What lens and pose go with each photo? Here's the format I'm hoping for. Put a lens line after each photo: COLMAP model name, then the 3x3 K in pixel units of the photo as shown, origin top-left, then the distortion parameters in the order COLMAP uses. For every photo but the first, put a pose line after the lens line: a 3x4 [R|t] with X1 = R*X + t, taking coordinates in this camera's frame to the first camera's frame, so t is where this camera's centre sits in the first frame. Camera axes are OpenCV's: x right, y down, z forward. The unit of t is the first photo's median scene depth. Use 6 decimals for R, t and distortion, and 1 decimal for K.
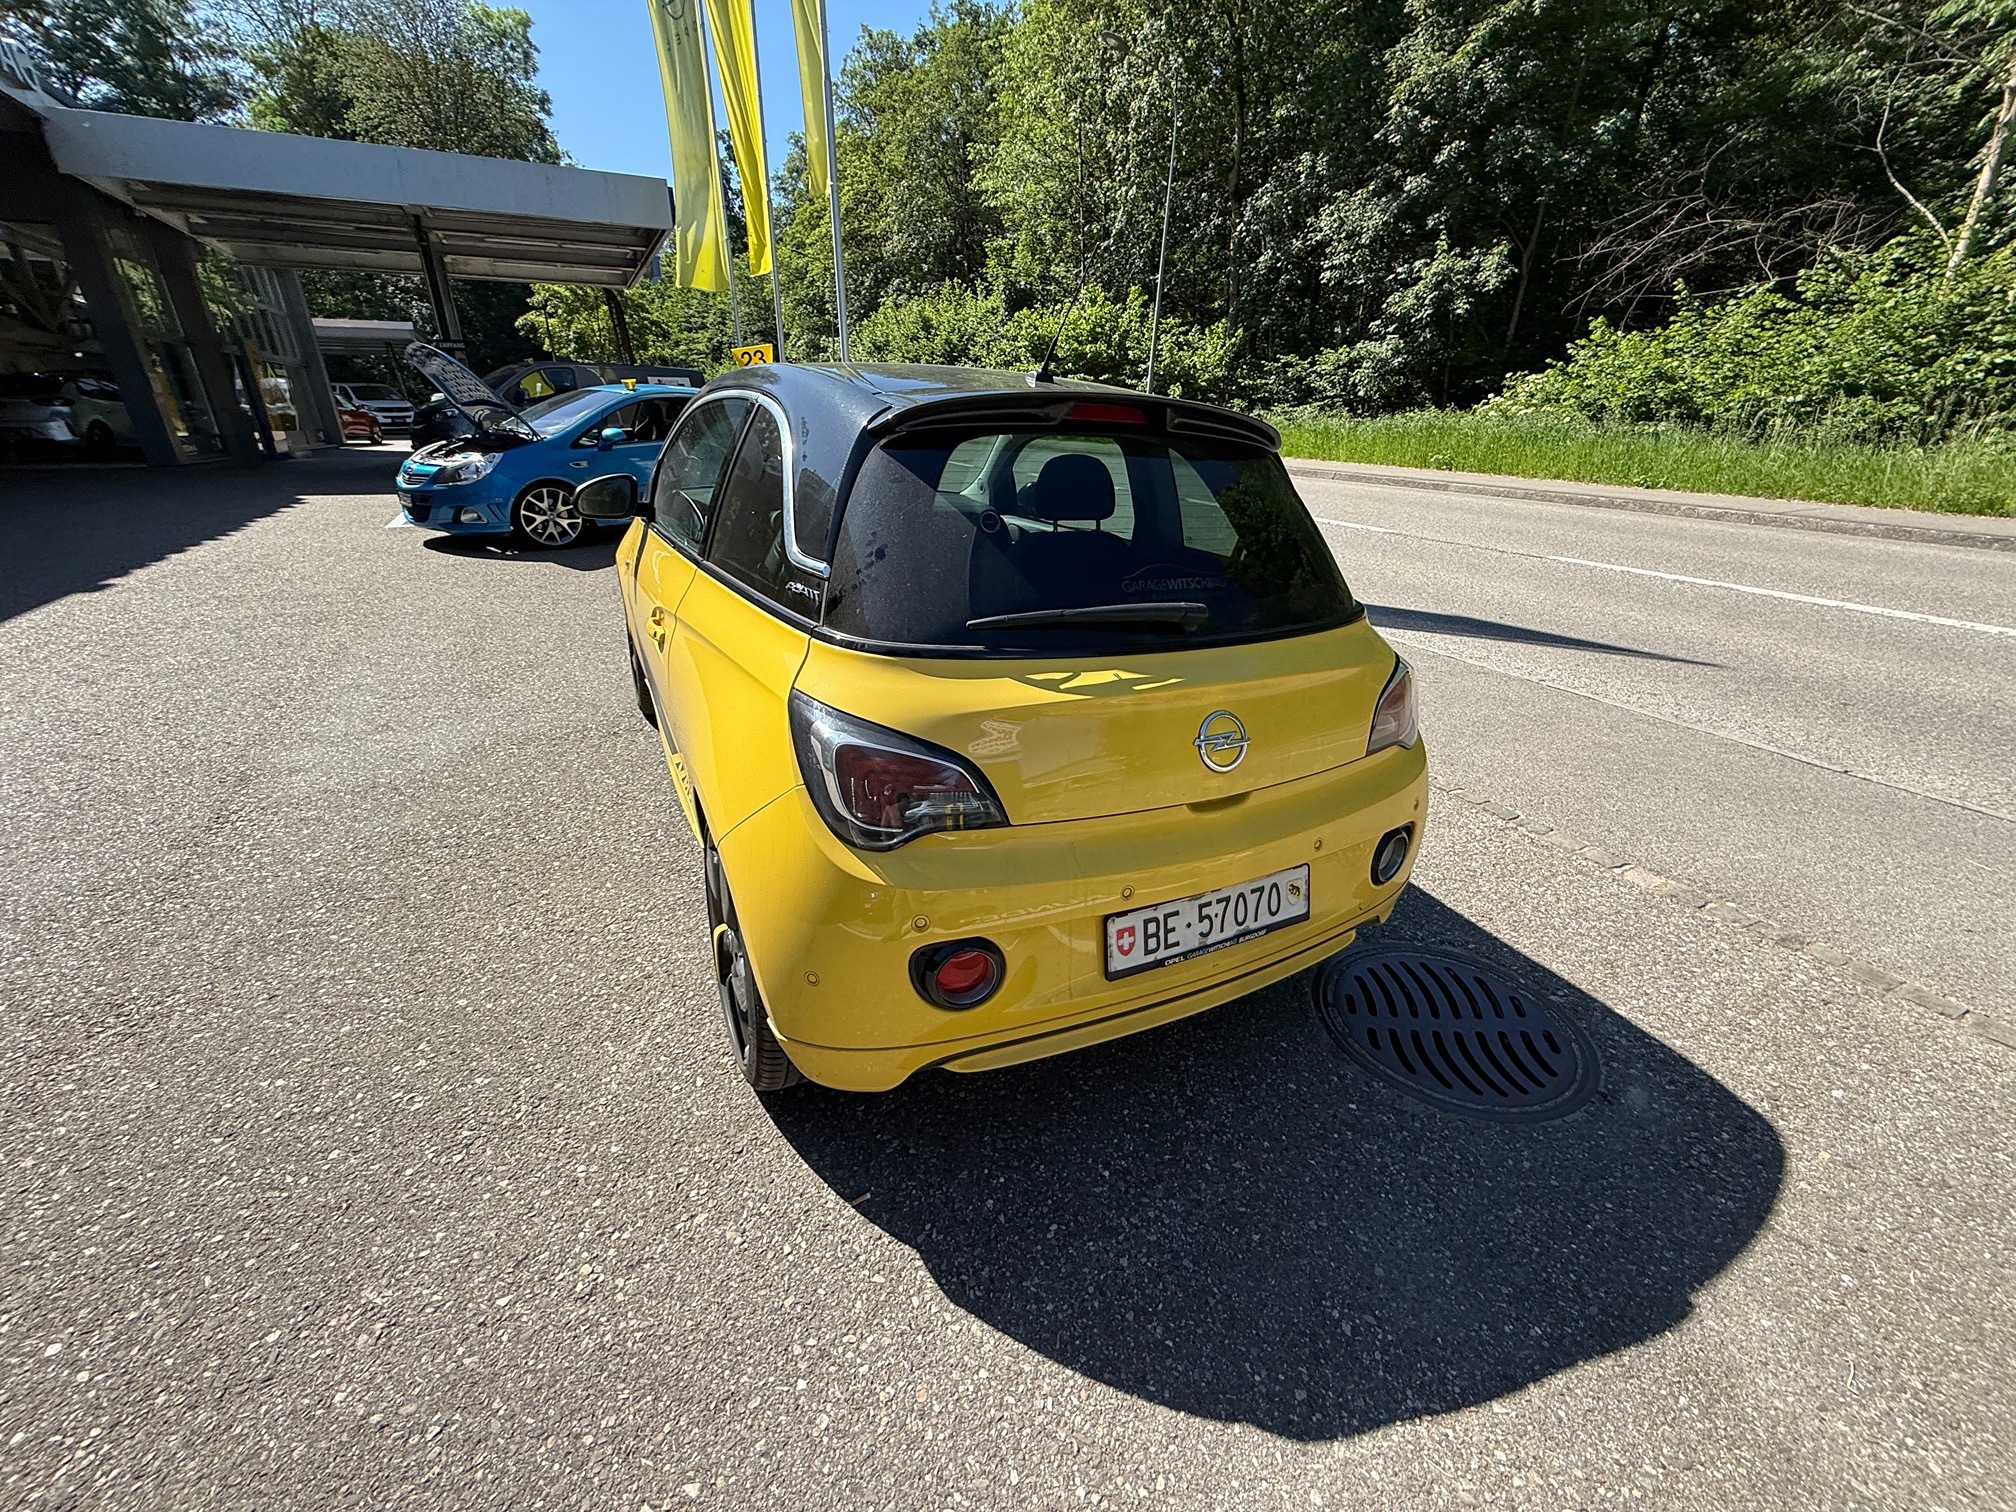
lens RADIAL K [[803.1, 0, 1007.3], [0, 803.1, 751.6], [0, 0, 1]] dist [0.001141, 0.000059]
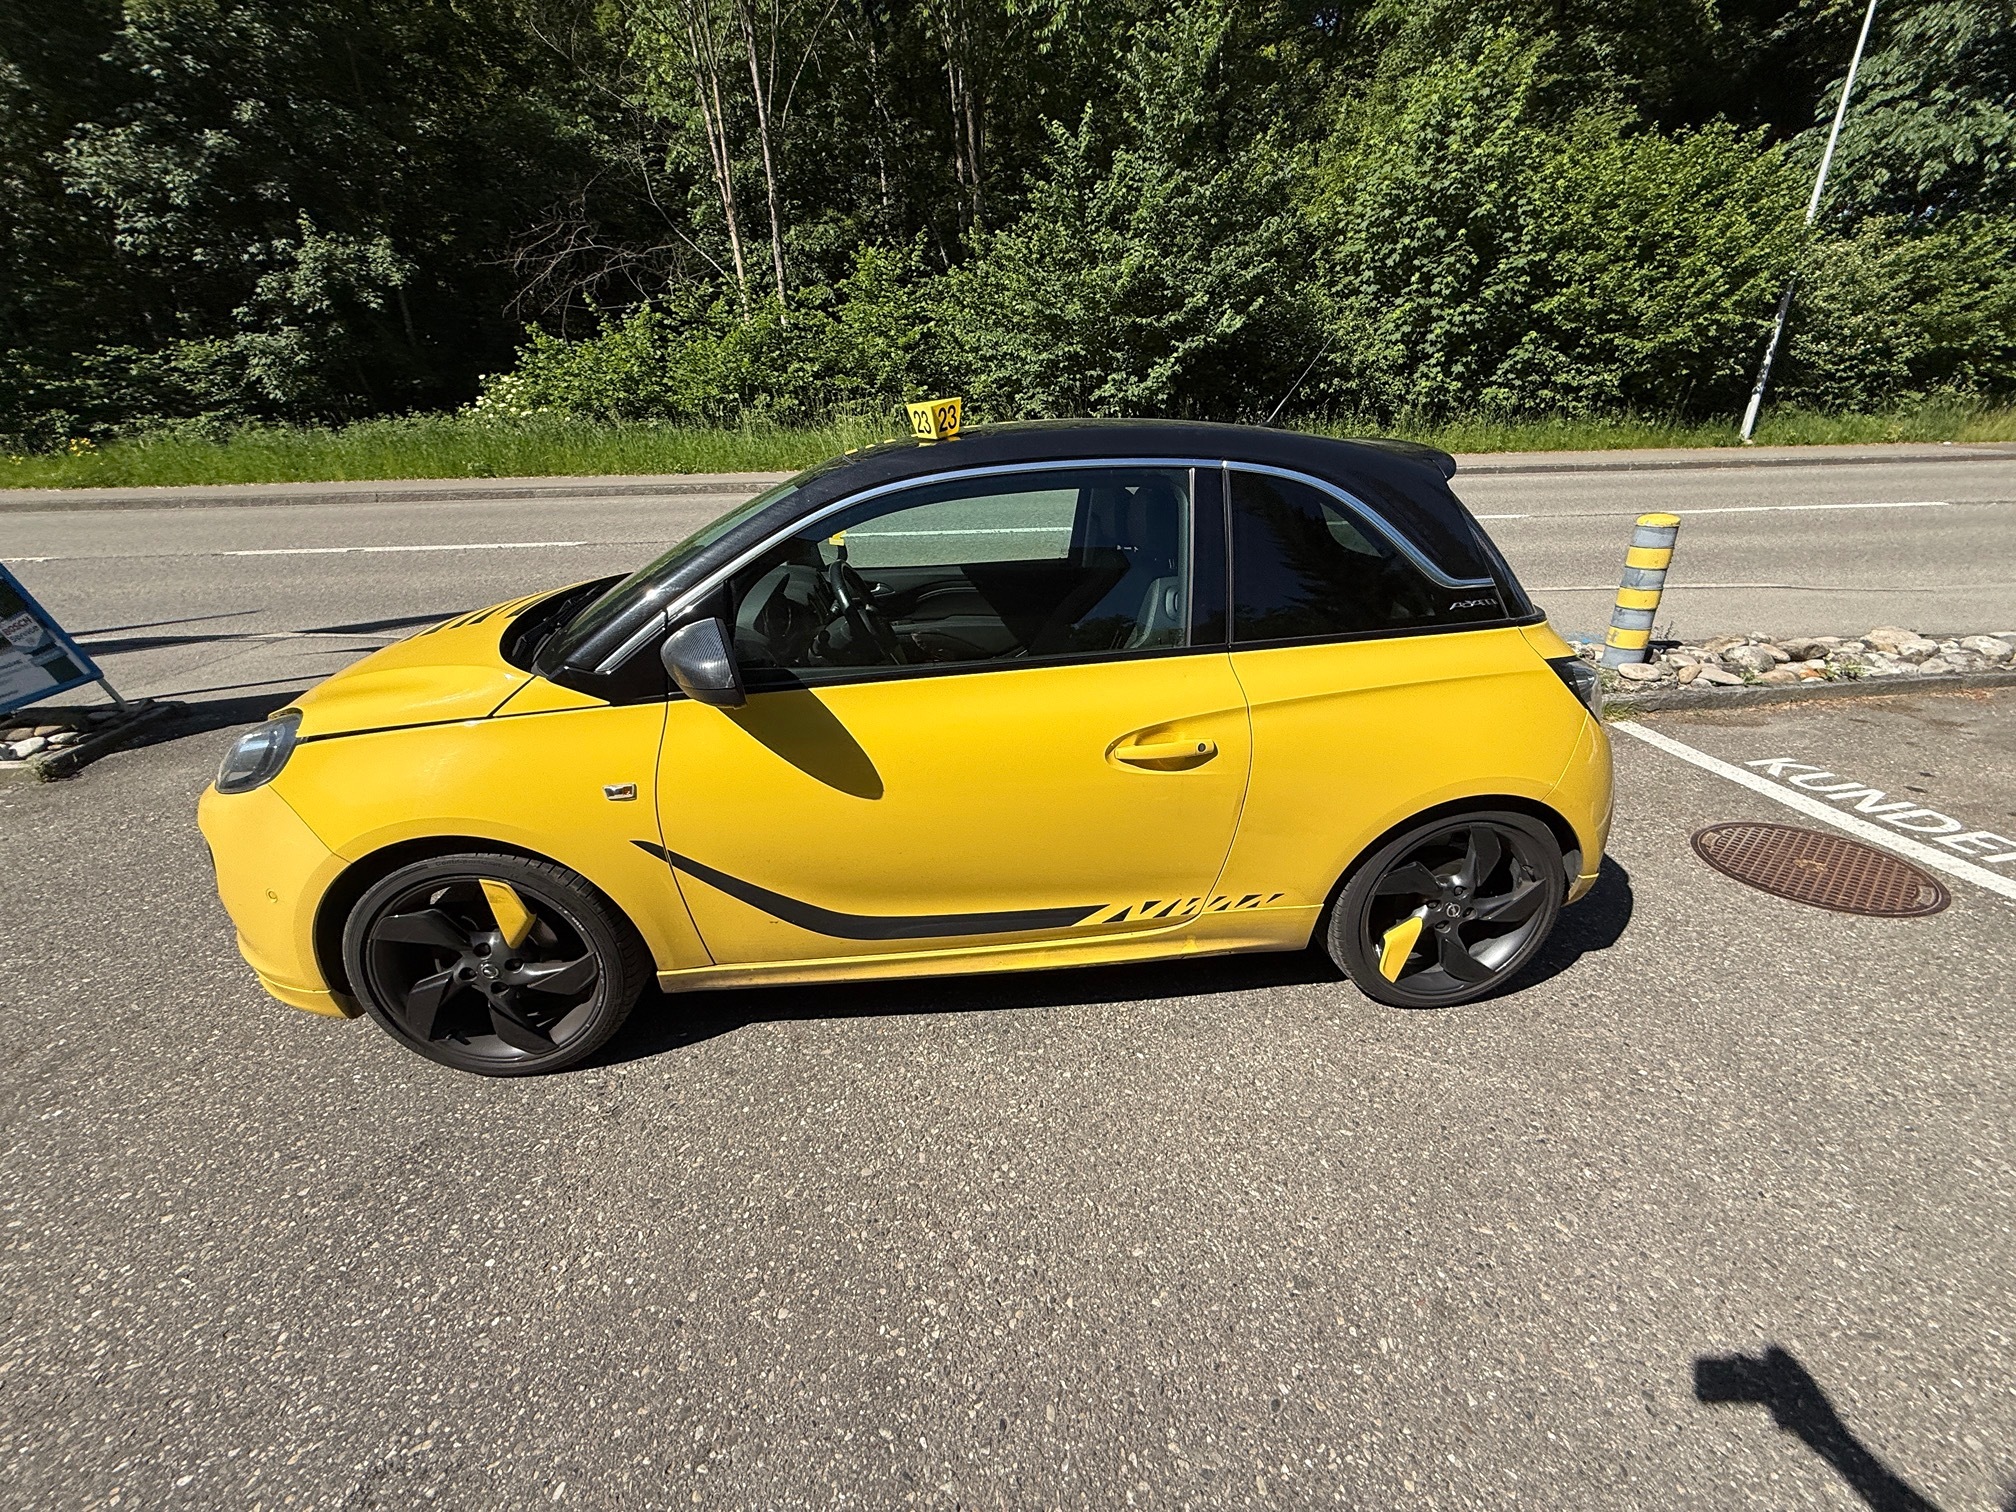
lens RADIAL K [[801.2, 0, 1004.5], [0, 801.2, 756.9], [0, 0, 1]] dist [0.000489, -0.000093]
pose [[0.362371, -0.399960, 0.841855, -0.243843], [0.389442, 0.885591, 0.253107, -0.085856], [-0.846772, 0.236135, 0.476674, 0.153779]]
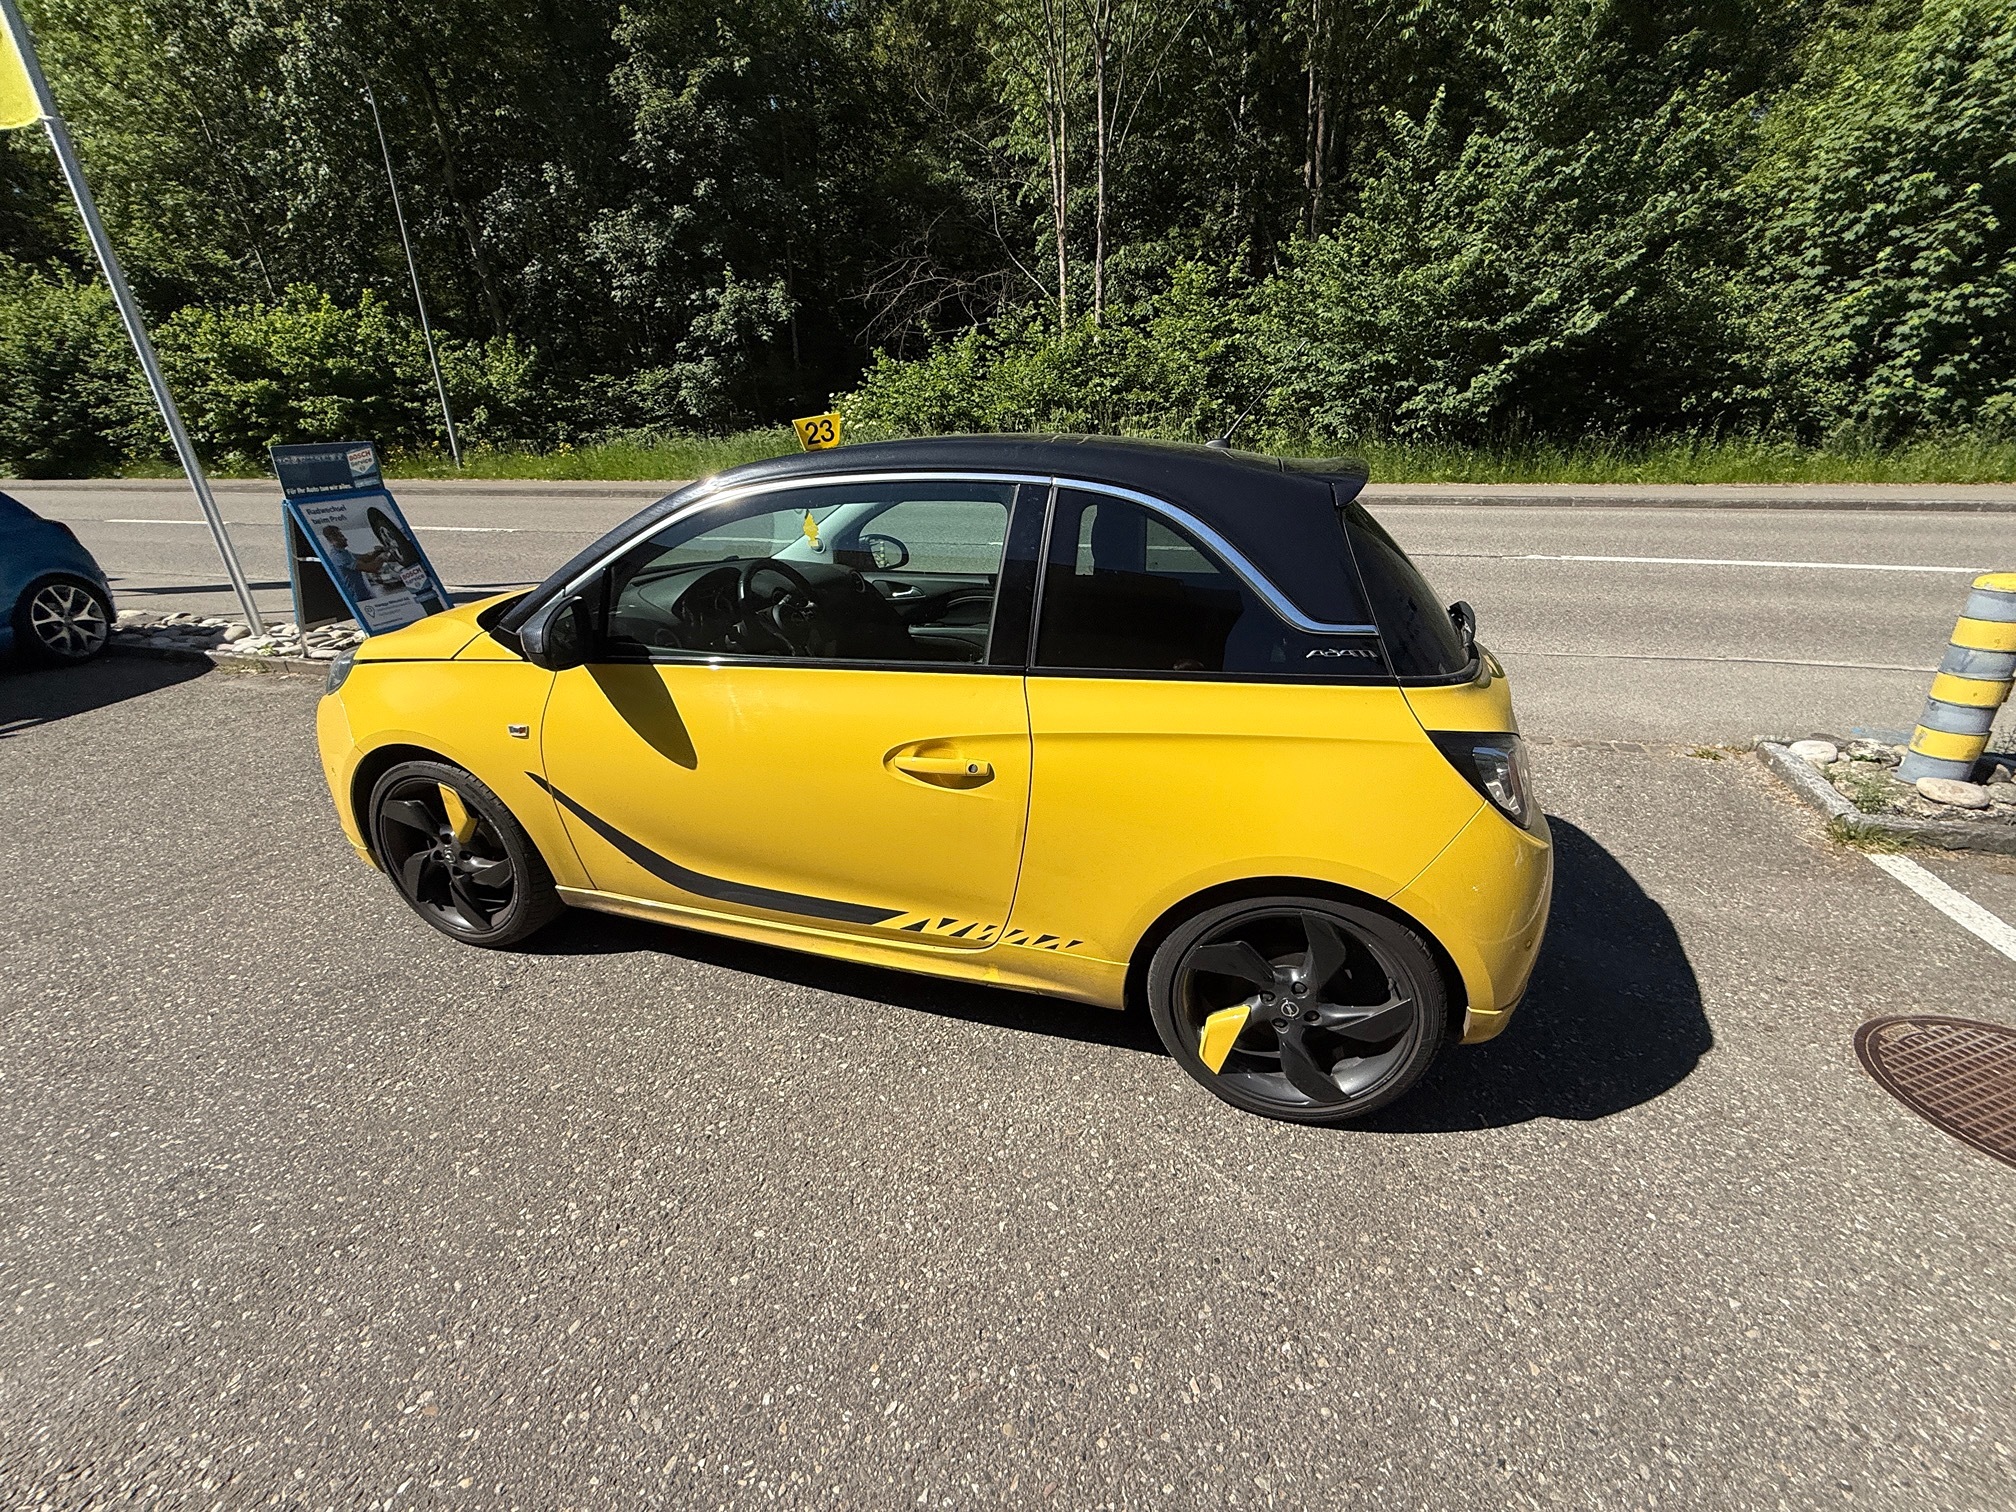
lens RADIAL K [[800.7, 0, 1003.7], [0, 800.7, 757.6], [0, 0, 1]] dist [0.000343, -0.000135]
pose [[0.688218, -0.308099, 0.656834, -0.189386], [0.313287, 0.942794, 0.113977, -0.047873], [-0.654375, 0.127337, 0.745371, 0.071923]]
